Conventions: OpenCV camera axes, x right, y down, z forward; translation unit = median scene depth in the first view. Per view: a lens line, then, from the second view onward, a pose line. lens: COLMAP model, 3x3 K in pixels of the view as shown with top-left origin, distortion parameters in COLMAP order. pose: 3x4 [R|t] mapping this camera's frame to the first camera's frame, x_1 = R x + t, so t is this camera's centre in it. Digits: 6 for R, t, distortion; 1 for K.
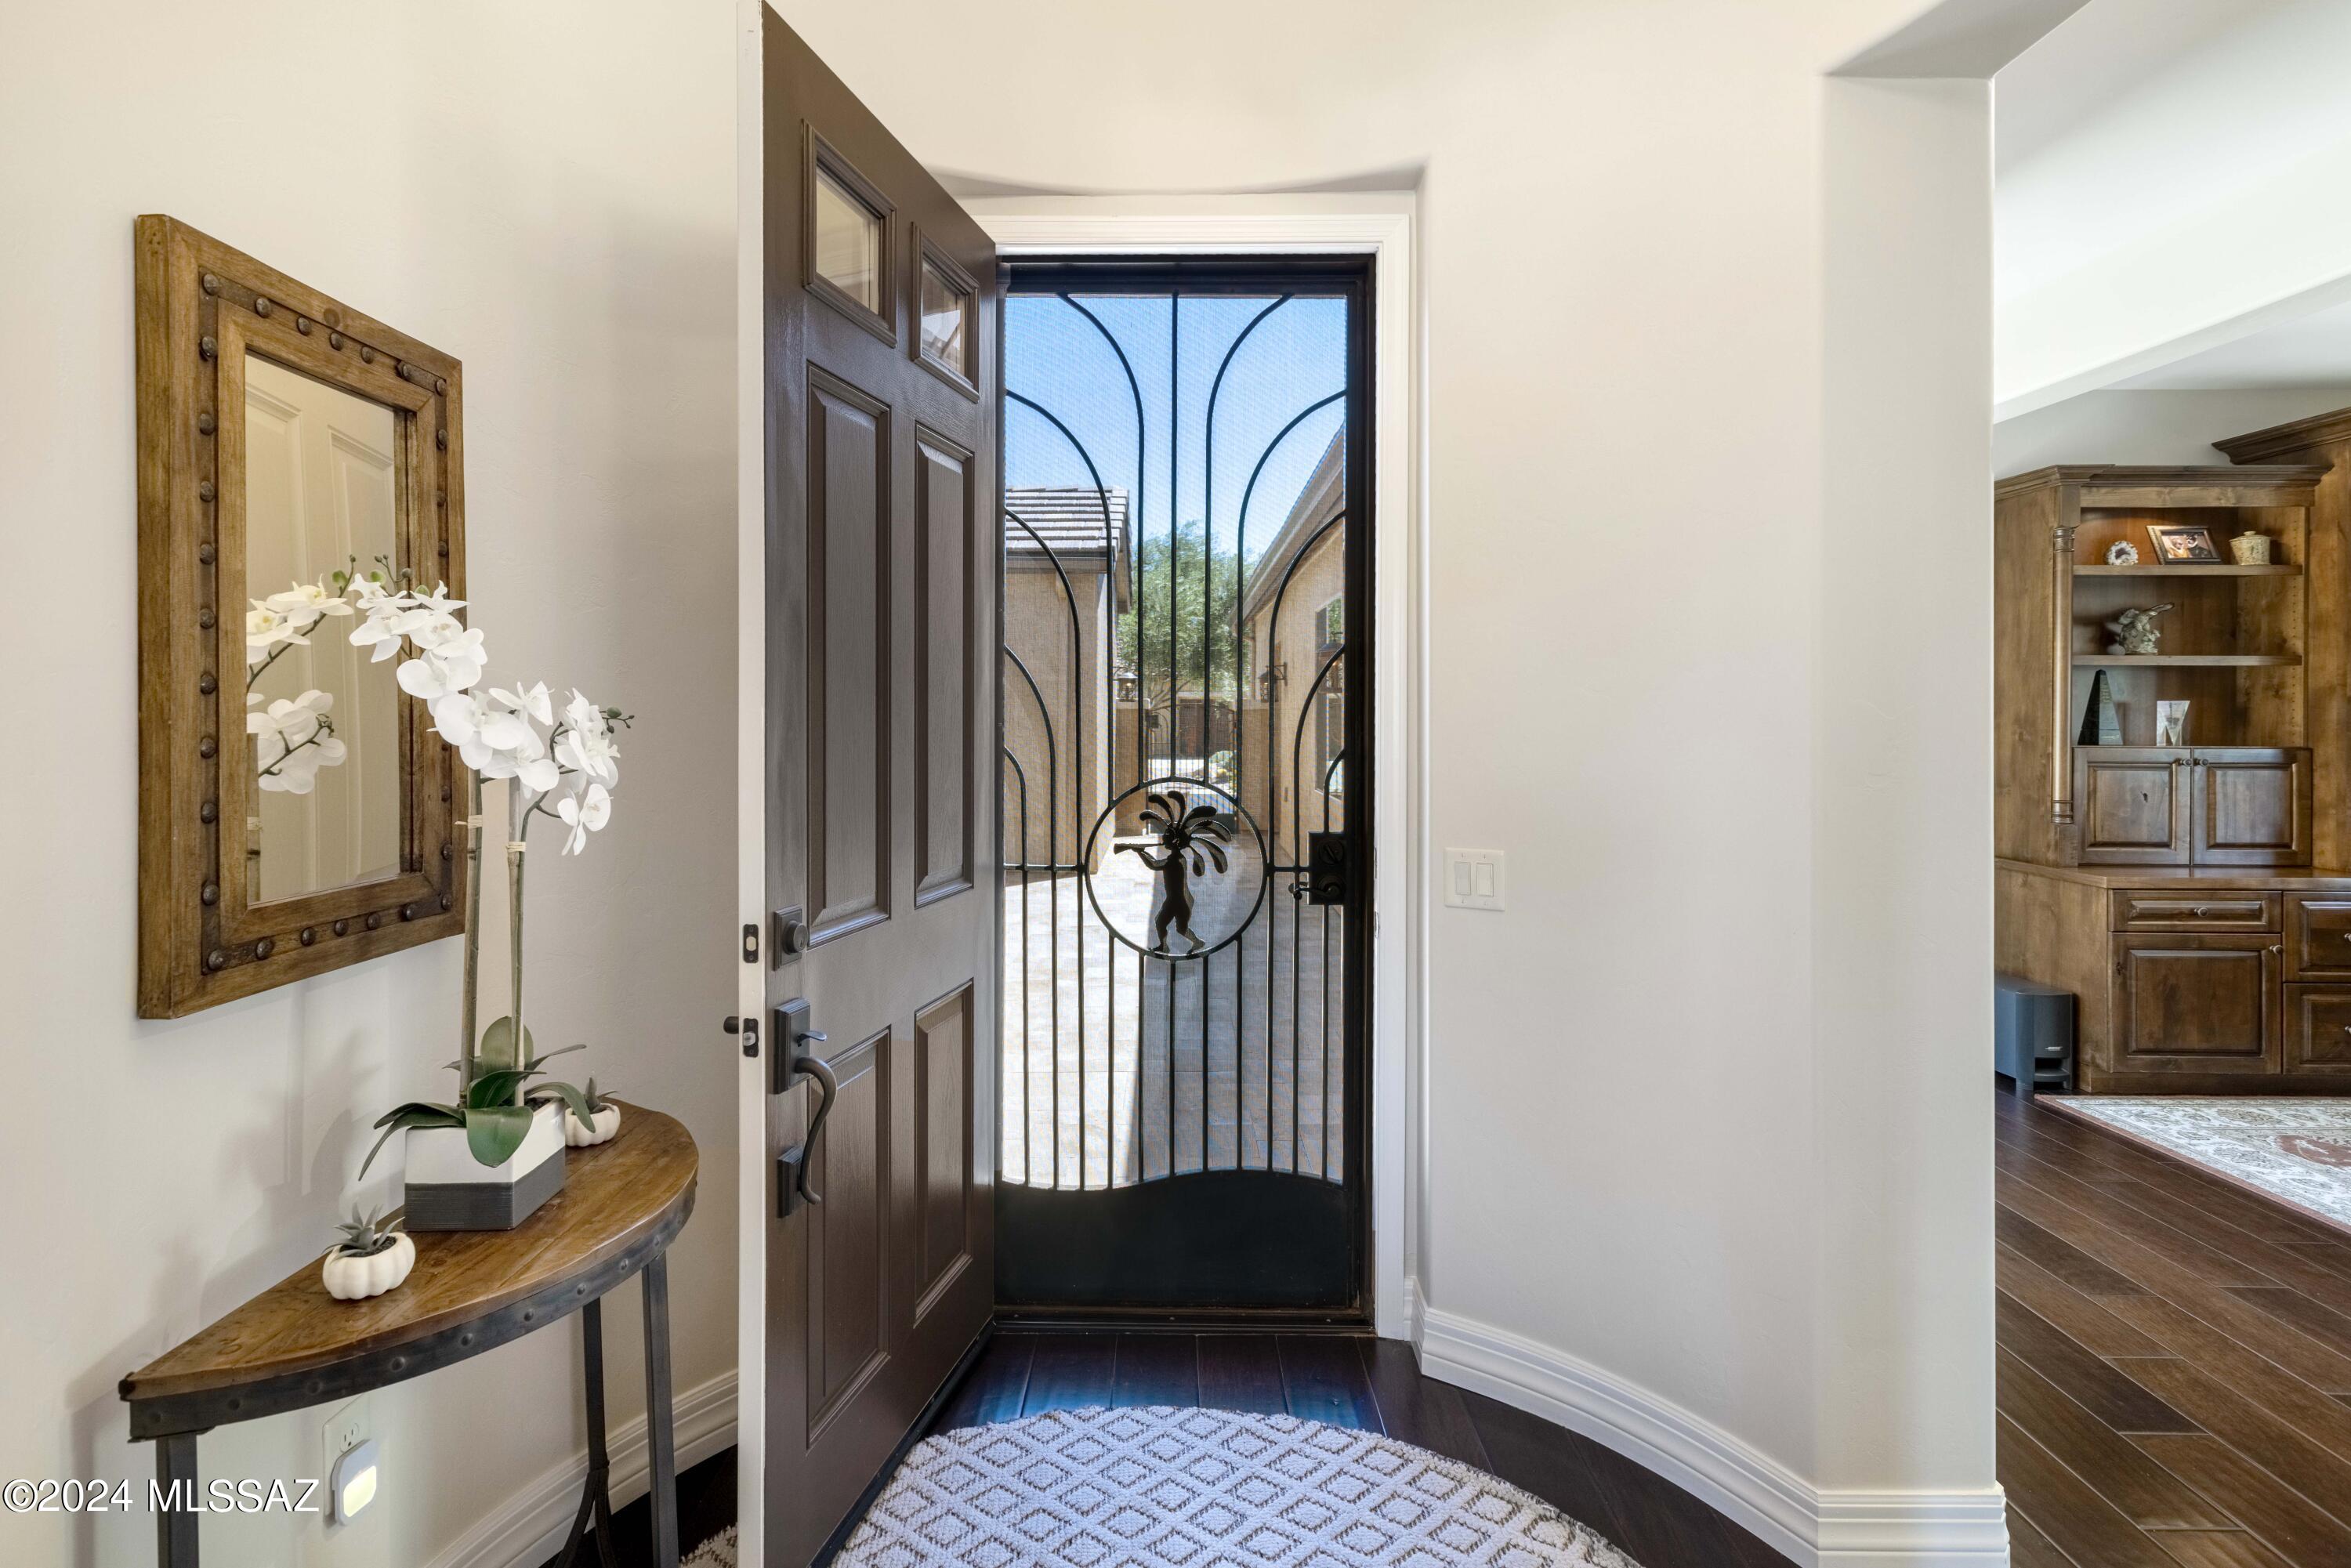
lens RADIAL K [[1107.1, 0, 1211.8], [0, 1107.1, 717.1], [0, 0, 1]] dist [-0.001795, 0.000447]
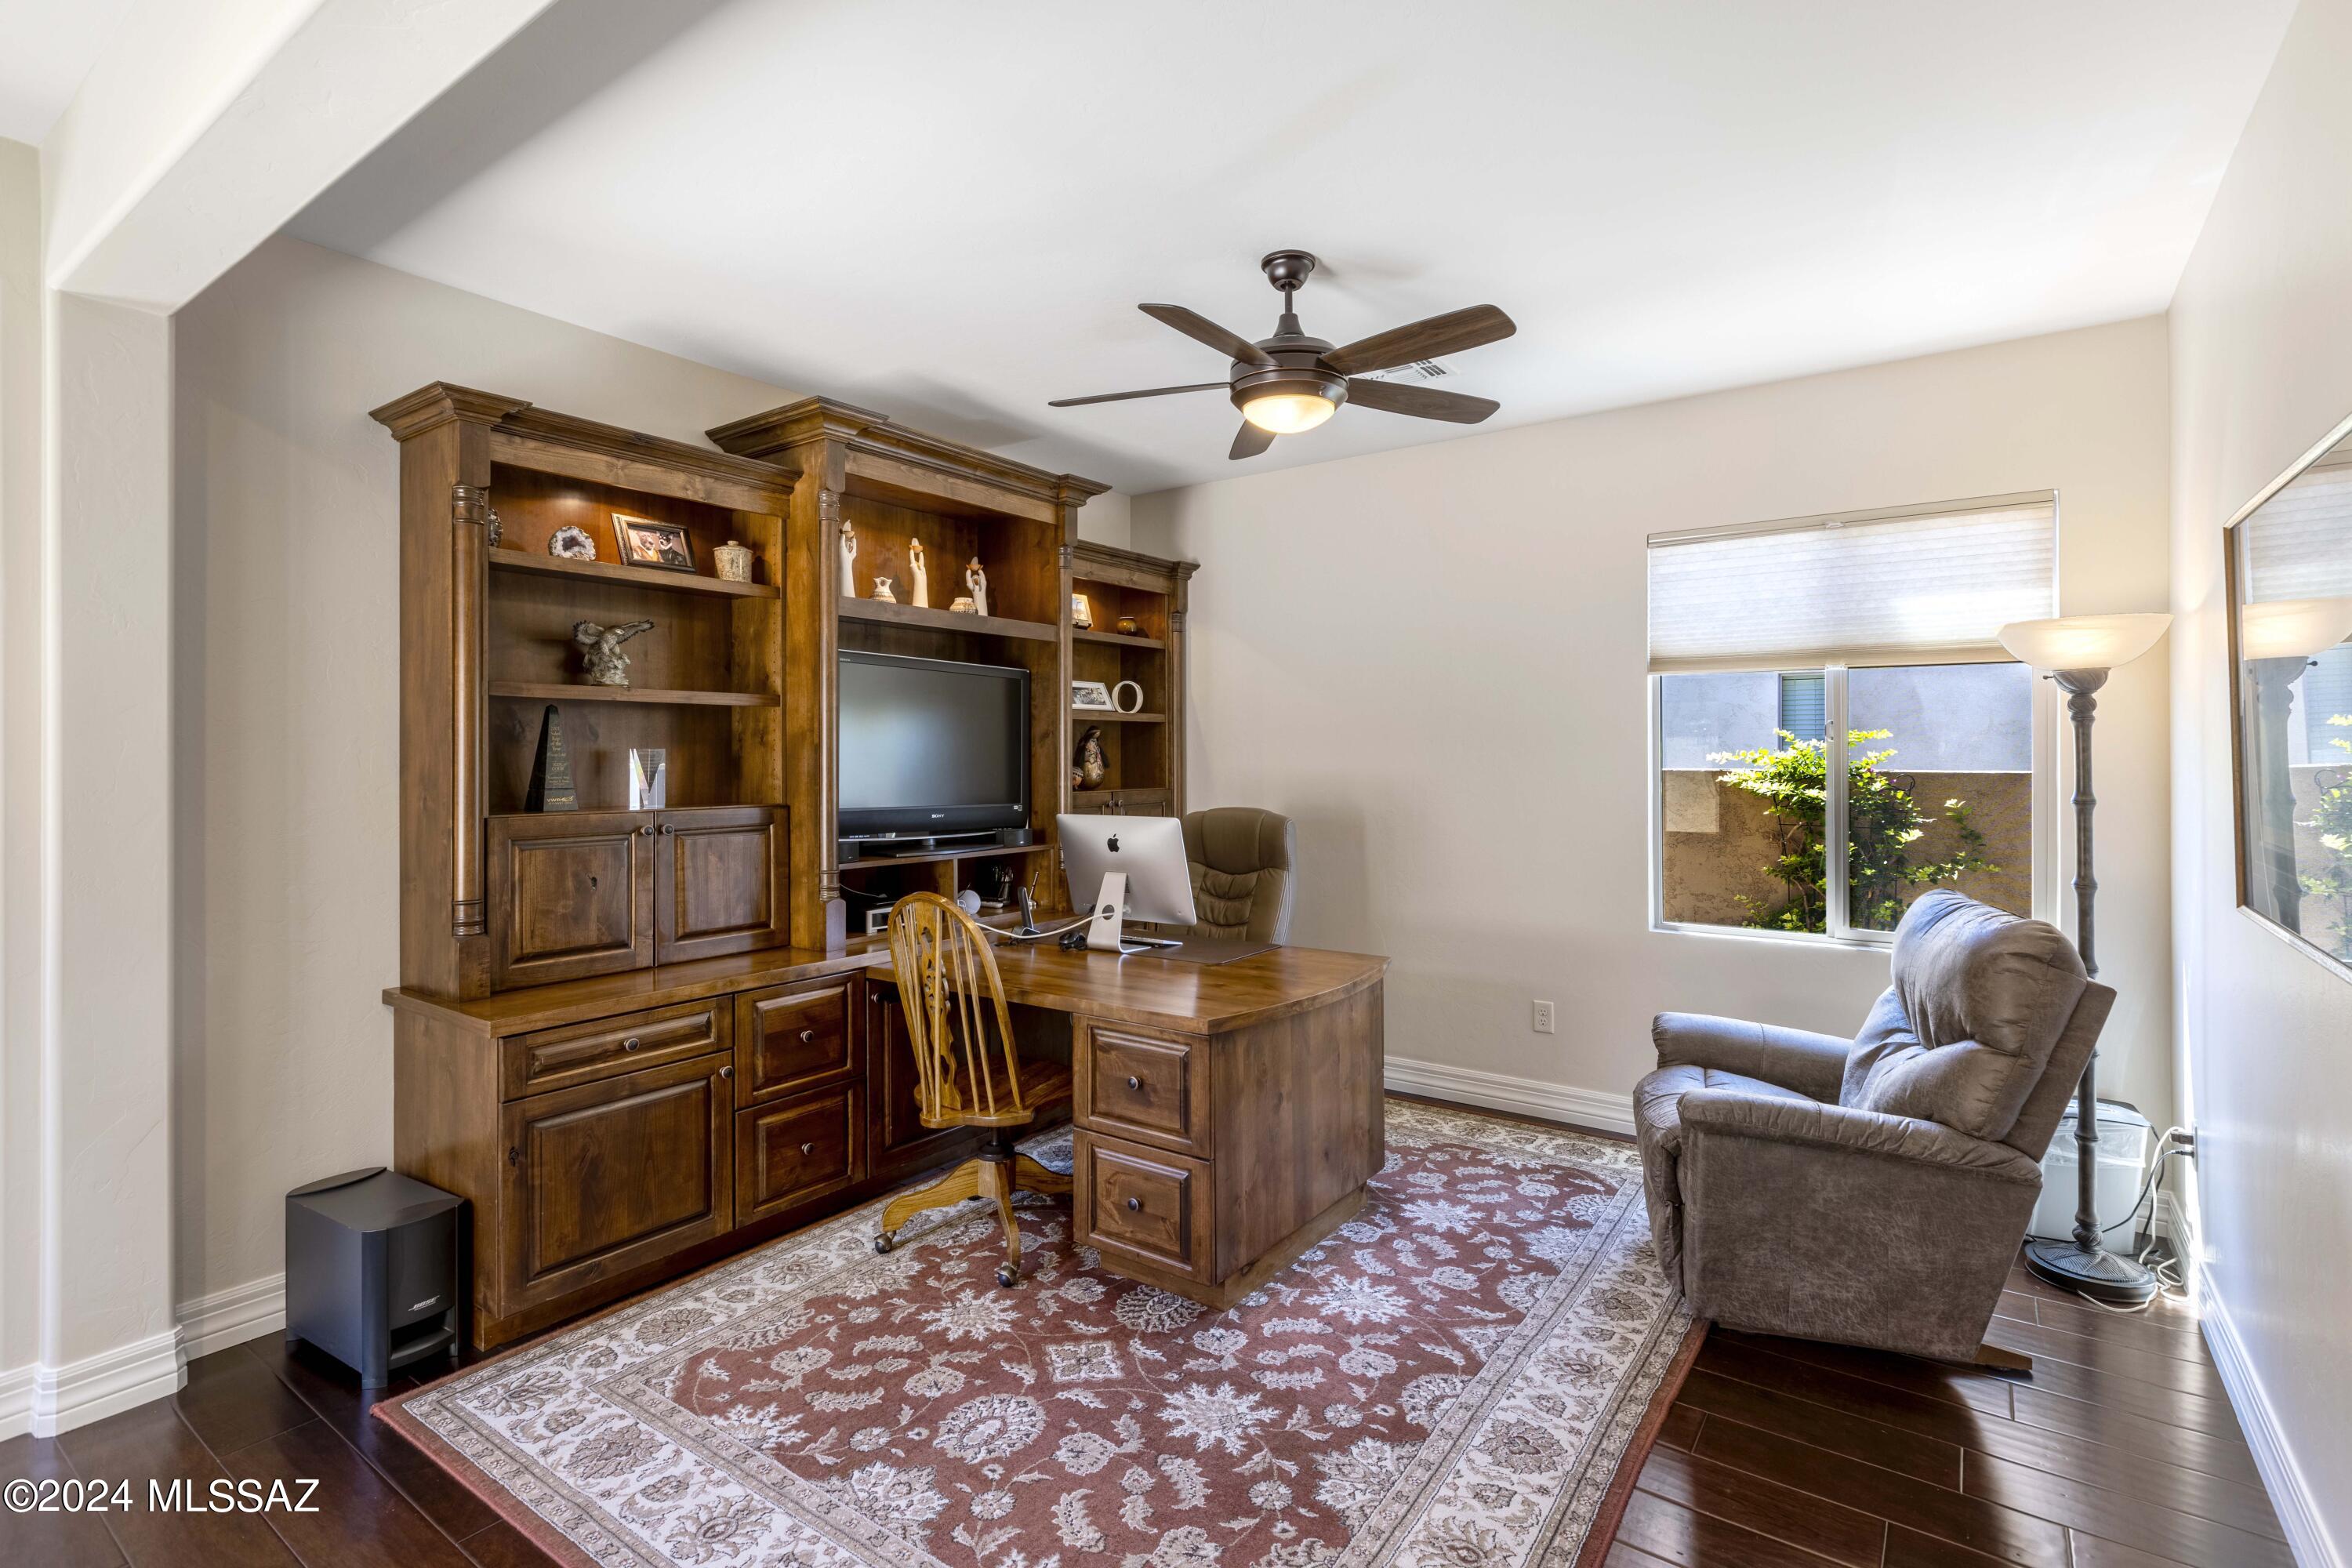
lens RADIAL K [[1107.7, 0, 1175.9], [0, 1107.7, 766.6], [0, 0, 1]] dist [-0.001795, 0.000447]
pose [[0.564834, -0.012256, 0.825114, 0.463704], [0.006848, 0.999925, 0.010165, -0.007942], [-0.825176, -0.000091, 0.564875, 0.279189]]
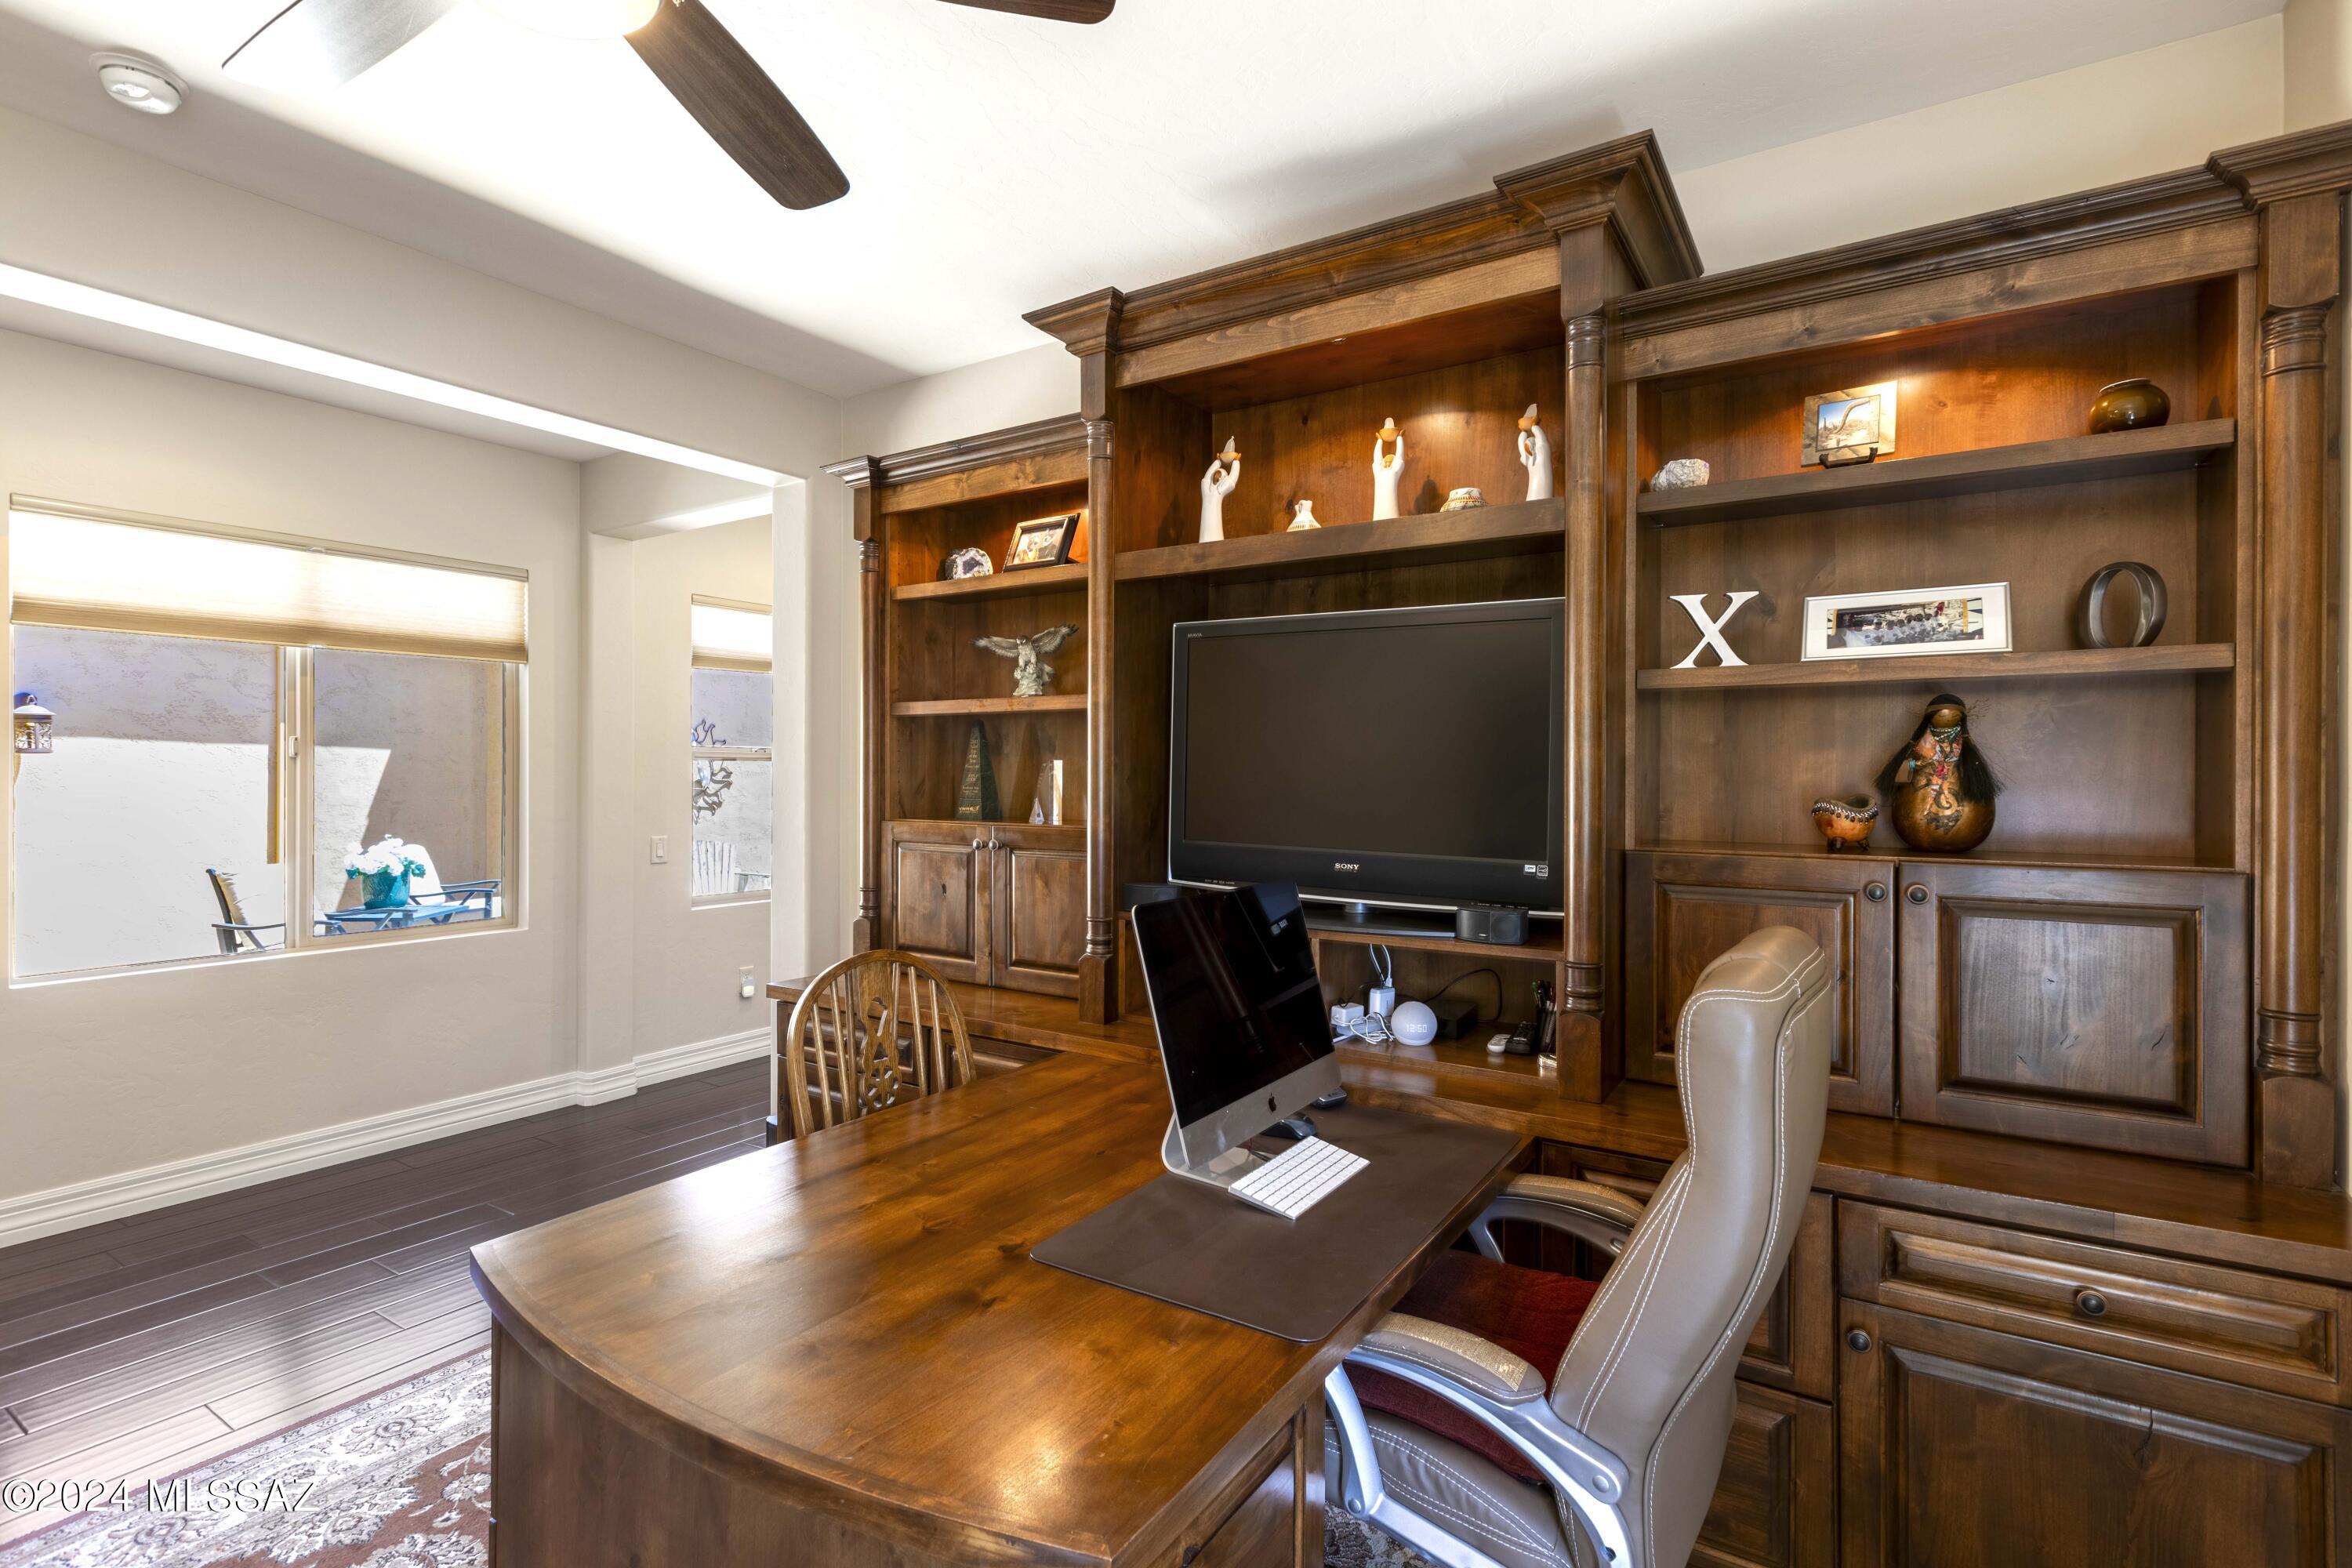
lens RADIAL K [[1107.7, 0, 1173.0], [0, 1107.7, 773.4], [0, 0, 1]] dist [-0.001795, 0.000447]
pose [[0.847378, 0.002354, -0.530985, 1.365576], [-0.002656, 0.999996, 0.000194, -0.006723], [0.530983, 0.001246, 0.847381, 0.445672]]
